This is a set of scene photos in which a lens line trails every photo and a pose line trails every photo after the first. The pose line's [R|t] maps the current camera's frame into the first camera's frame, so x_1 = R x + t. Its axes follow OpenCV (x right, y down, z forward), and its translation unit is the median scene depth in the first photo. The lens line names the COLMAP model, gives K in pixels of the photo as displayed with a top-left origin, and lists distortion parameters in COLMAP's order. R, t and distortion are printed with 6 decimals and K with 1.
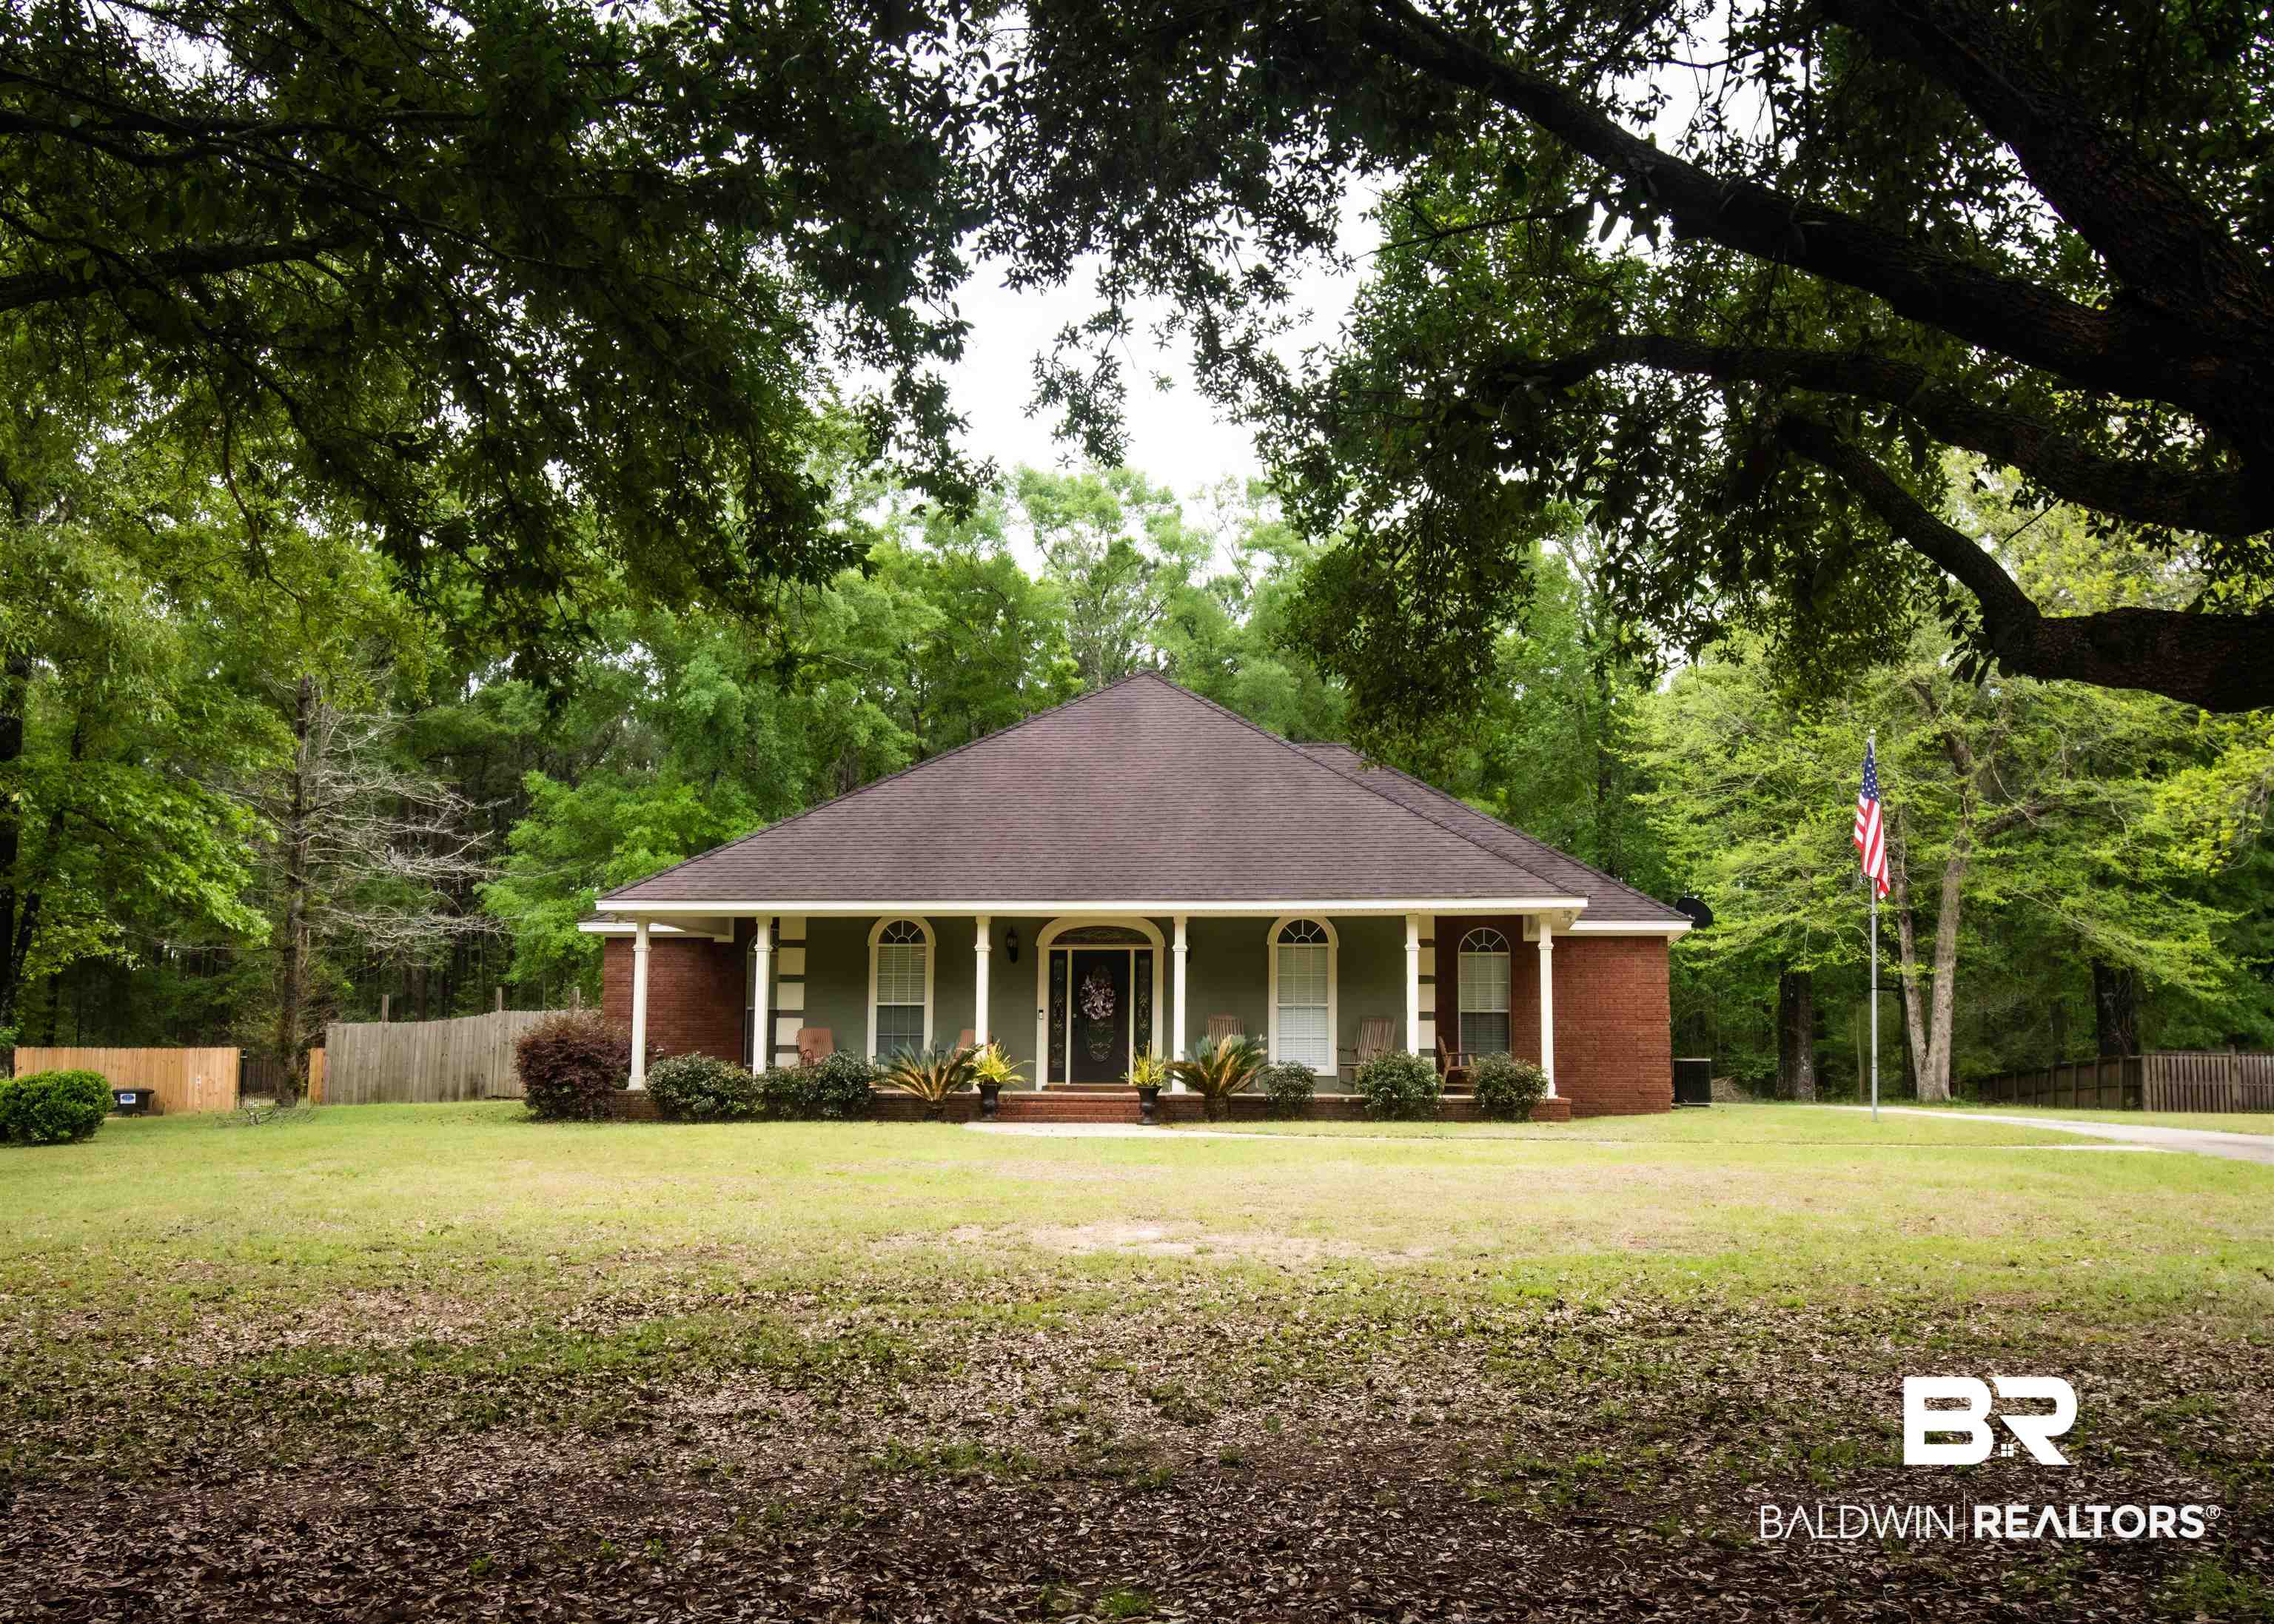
lens RADIAL K [[2098.5, 0, 1137.0], [0, 2098.5, 812.0], [0, 0, 1]] dist [-0.002661, -0.019818]
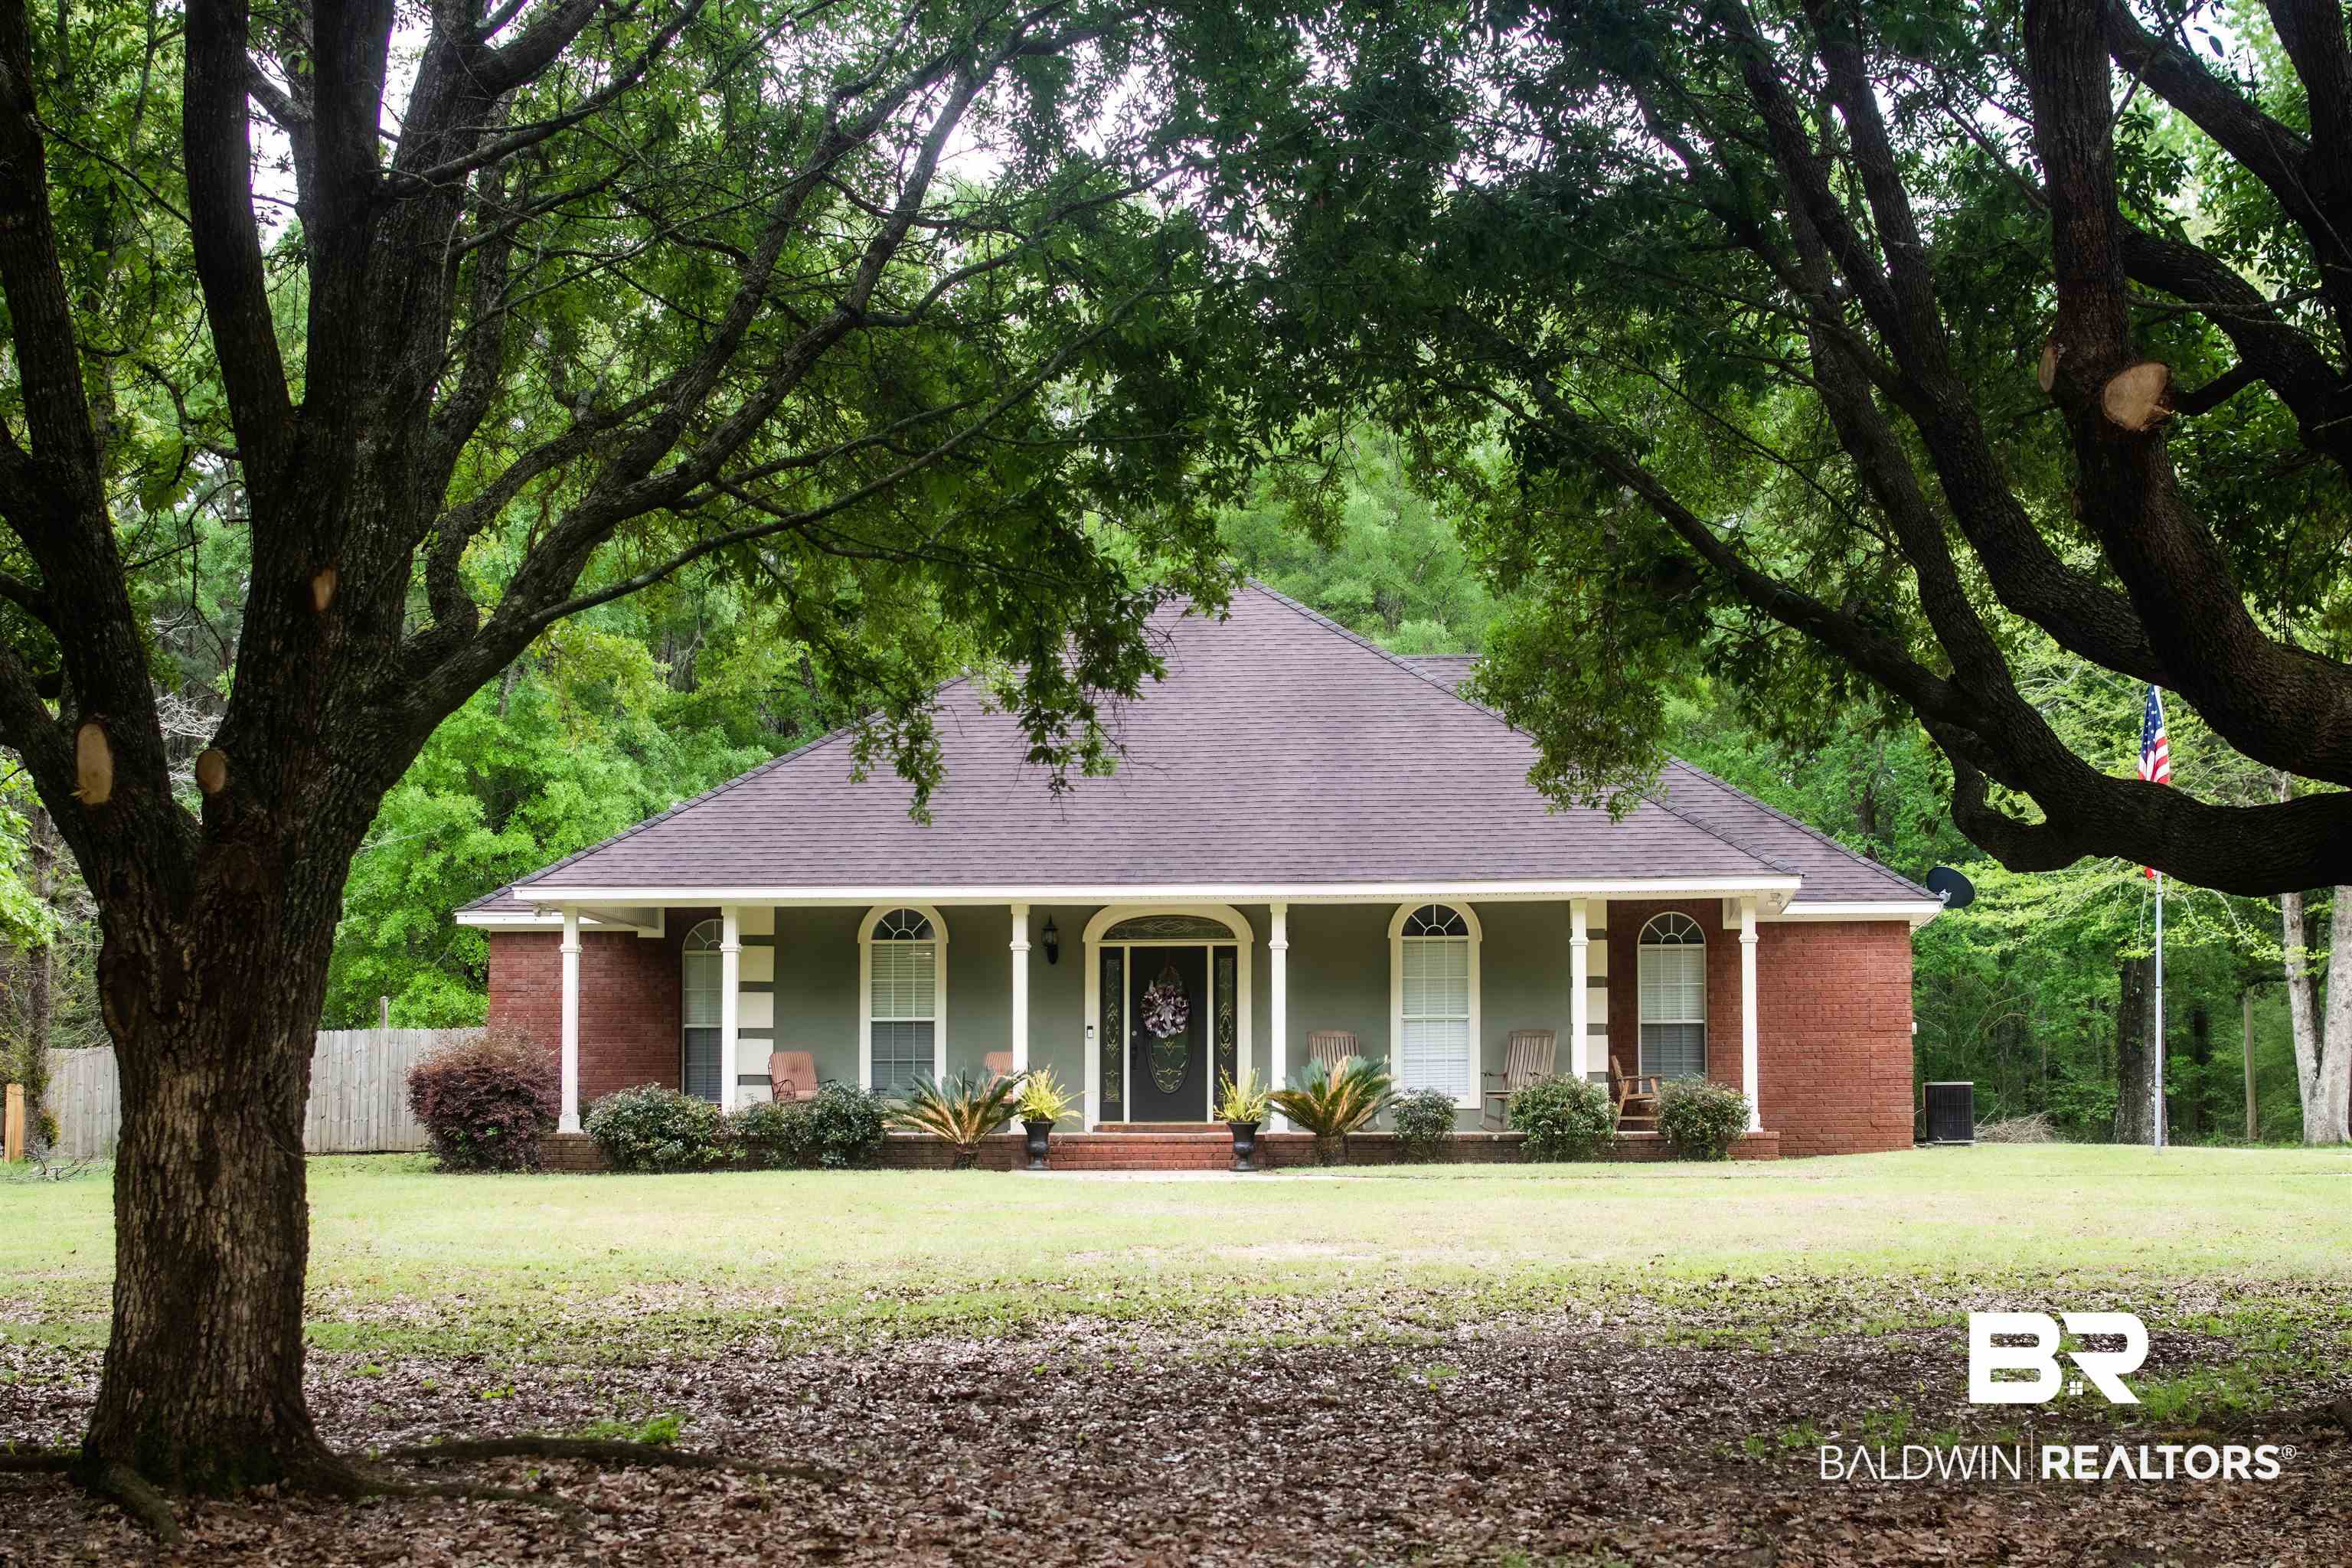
lens RADIAL K [[3516.7, 0, 1176.0], [0, 3516.7, 784.0], [0, 0, 1]] dist [-0.179082, 0.038884]
pose [[0.999768, -0.006601, 0.020485, -0.042807], [0.006061, 0.999636, 0.026291, -0.028028], [-0.020651, -0.026161, 0.999444, -0.284117]]
